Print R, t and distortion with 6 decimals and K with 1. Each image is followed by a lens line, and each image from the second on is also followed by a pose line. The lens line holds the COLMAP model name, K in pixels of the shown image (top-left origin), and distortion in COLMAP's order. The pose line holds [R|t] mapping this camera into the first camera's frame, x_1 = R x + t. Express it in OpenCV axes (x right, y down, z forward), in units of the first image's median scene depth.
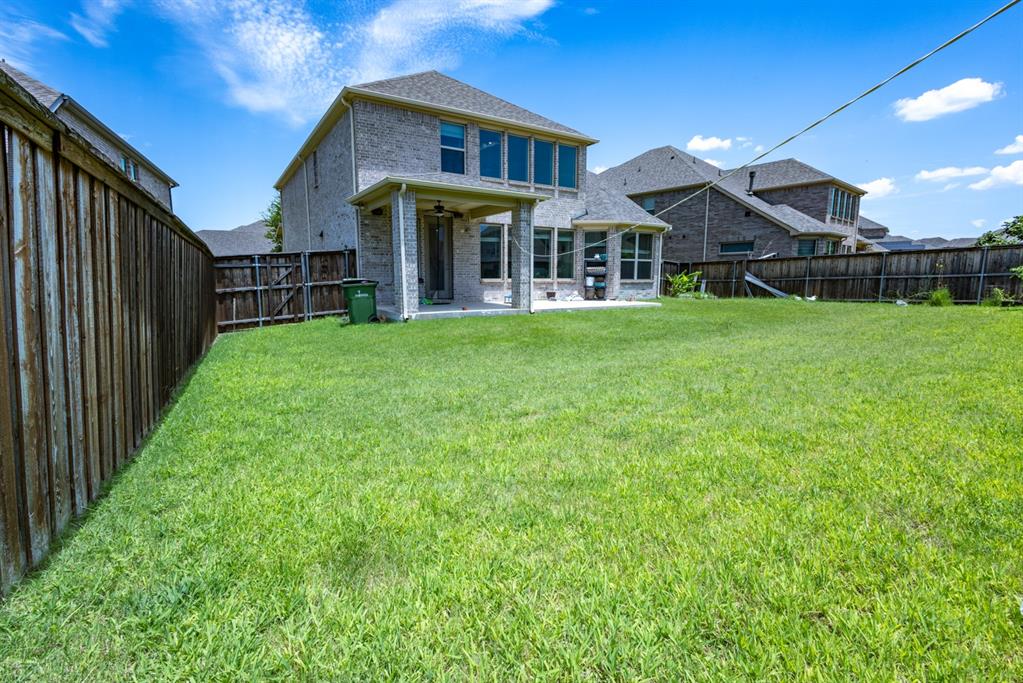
lens RADIAL K [[464.9, 0, 511.5], [0, 464.9, 341.5], [0, 0, 1]] dist [0.000896, -0.000114]
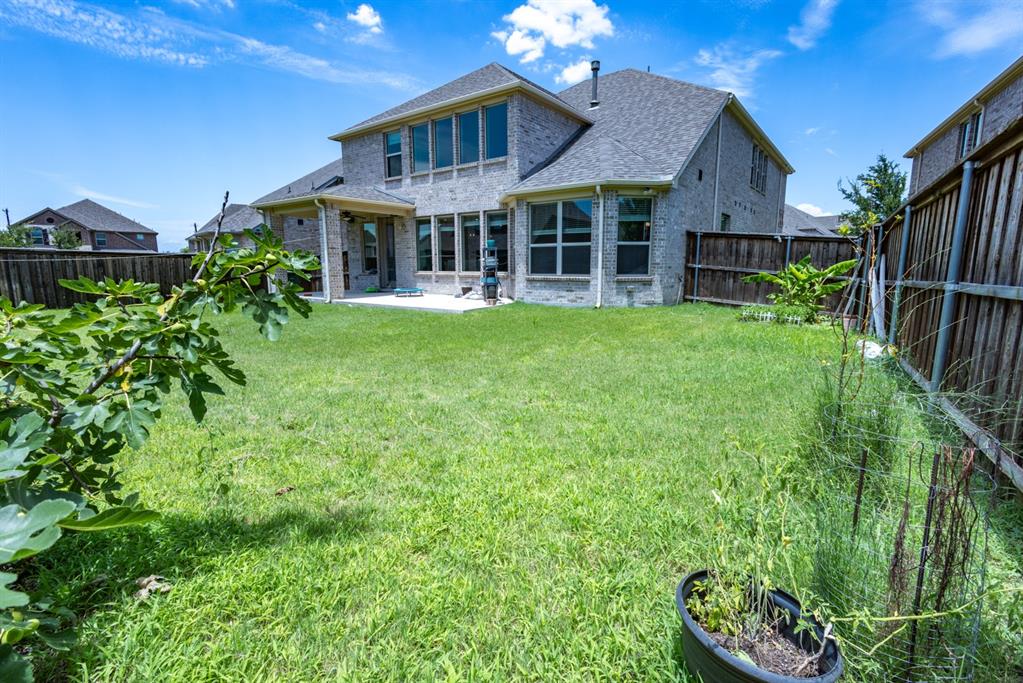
lens RADIAL K [[464.9, 0, 511.5], [0, 464.9, 341.5], [0, 0, 1]] dist [0.000896, -0.000114]
pose [[0.350311, 0.154749, -0.923761, 0.877599], [-0.118995, 0.985618, 0.119986, -0.113454], [0.929044, 0.067891, 0.363687, 0.722062]]
